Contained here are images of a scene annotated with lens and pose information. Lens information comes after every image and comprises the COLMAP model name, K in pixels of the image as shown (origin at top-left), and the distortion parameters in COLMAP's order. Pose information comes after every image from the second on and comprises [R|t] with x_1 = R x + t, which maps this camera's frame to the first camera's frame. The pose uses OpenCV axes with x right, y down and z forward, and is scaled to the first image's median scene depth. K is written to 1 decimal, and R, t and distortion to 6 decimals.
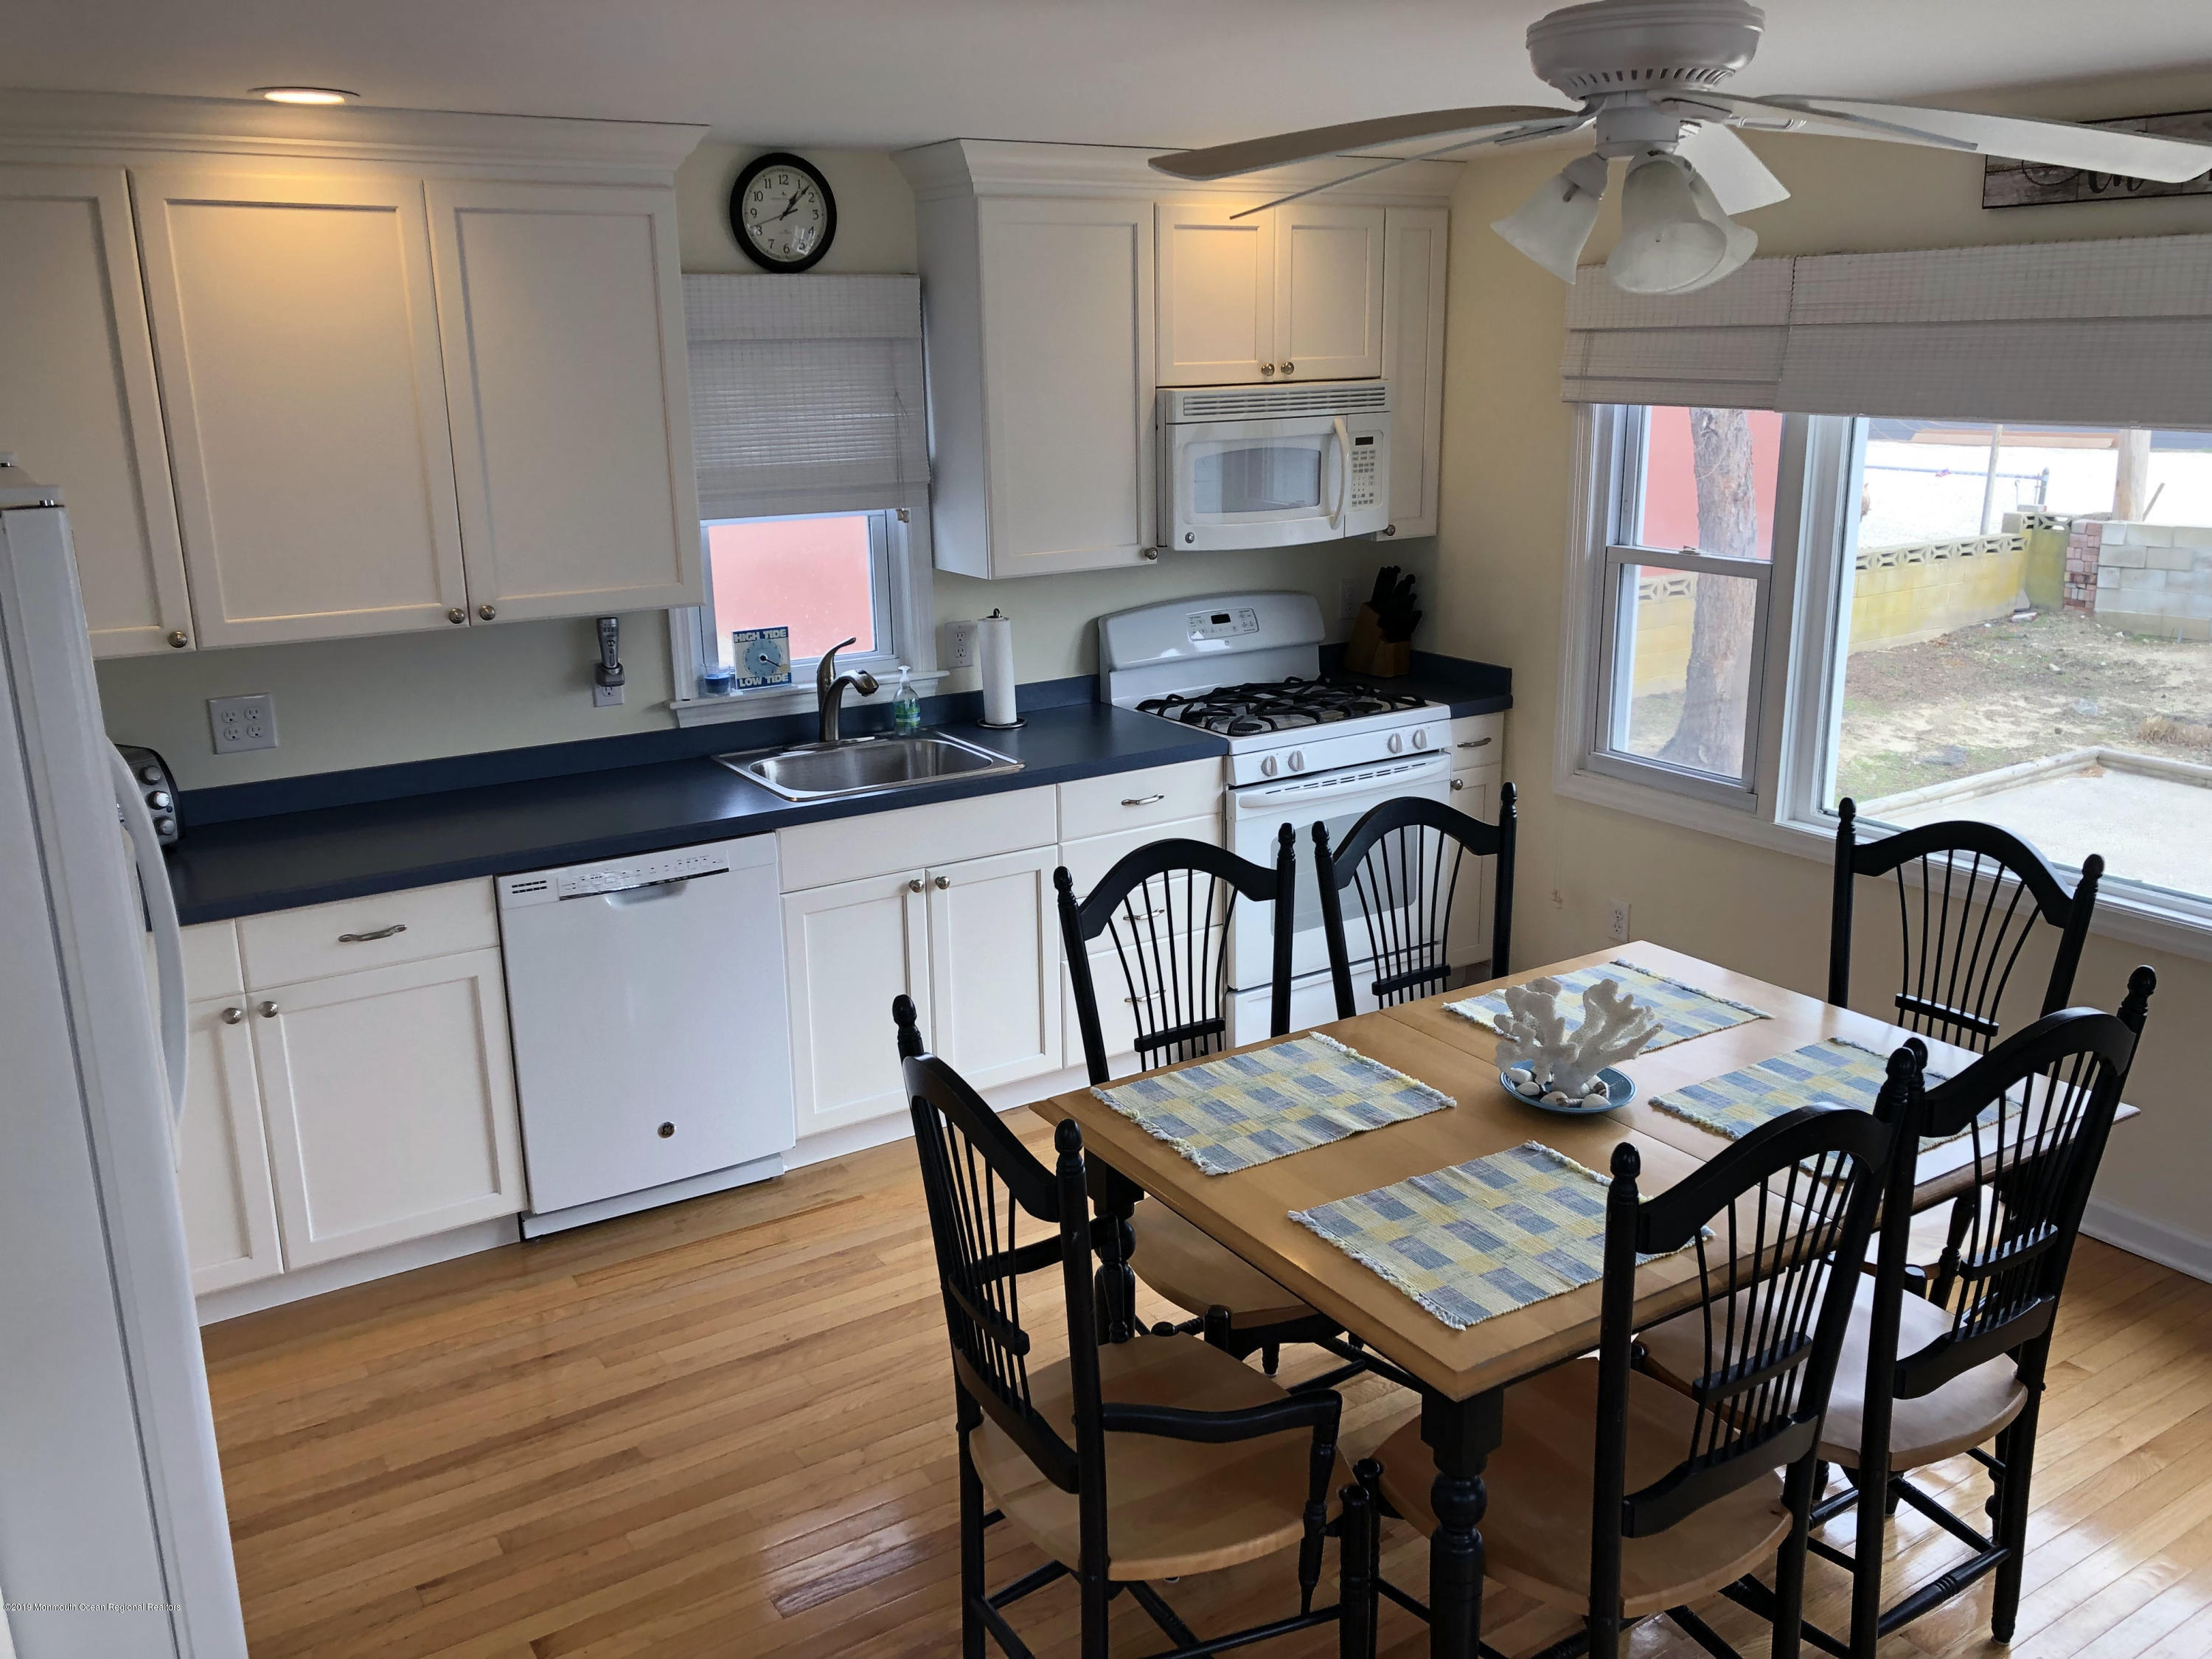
lens RADIAL K [[1787.7, 0, 1101.7], [0, 1787.7, 836.7], [0, 0, 1]] dist [-0.000993, 0.003836]
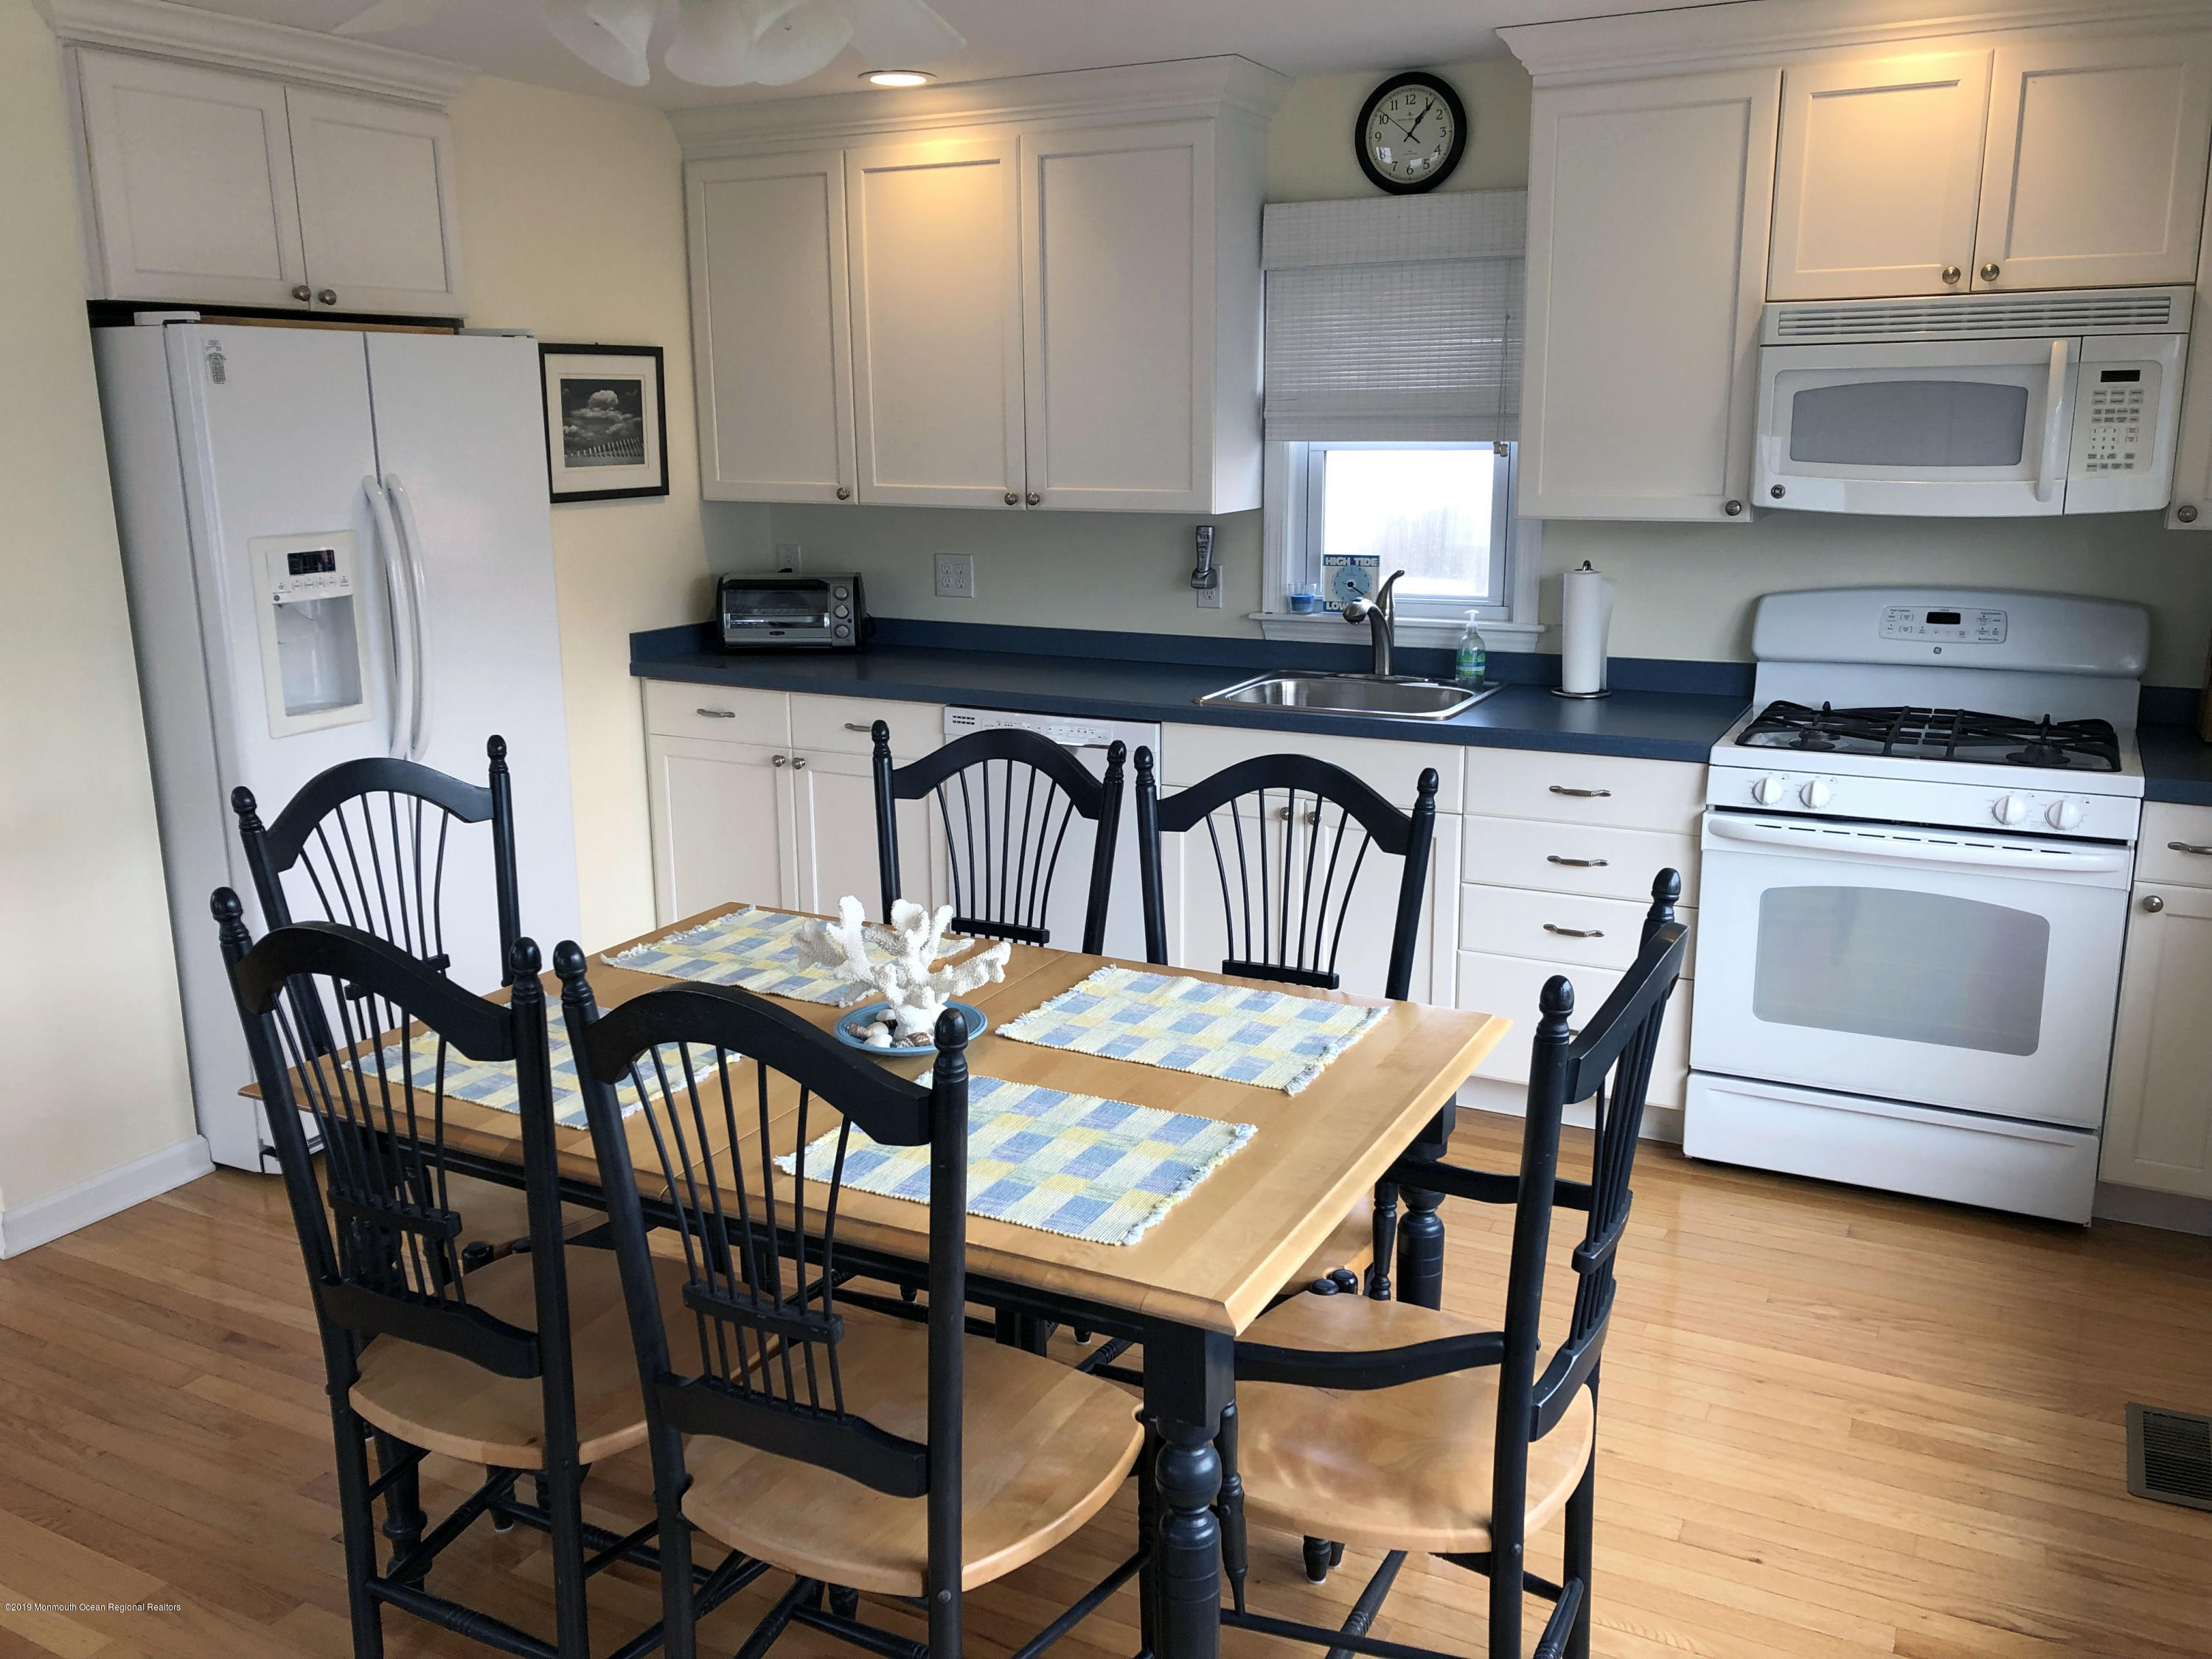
lens RADIAL K [[1815.5, 0, 1103.3], [0, 1815.5, 817.5], [0, 0, 1]] dist [0.036902, -0.025461]
pose [[0.509873, 0.205125, -0.835436, 0.650088], [-0.226945, 0.968825, 0.099370, -0.044473], [0.829774, 0.138932, 0.540530, 0.365996]]
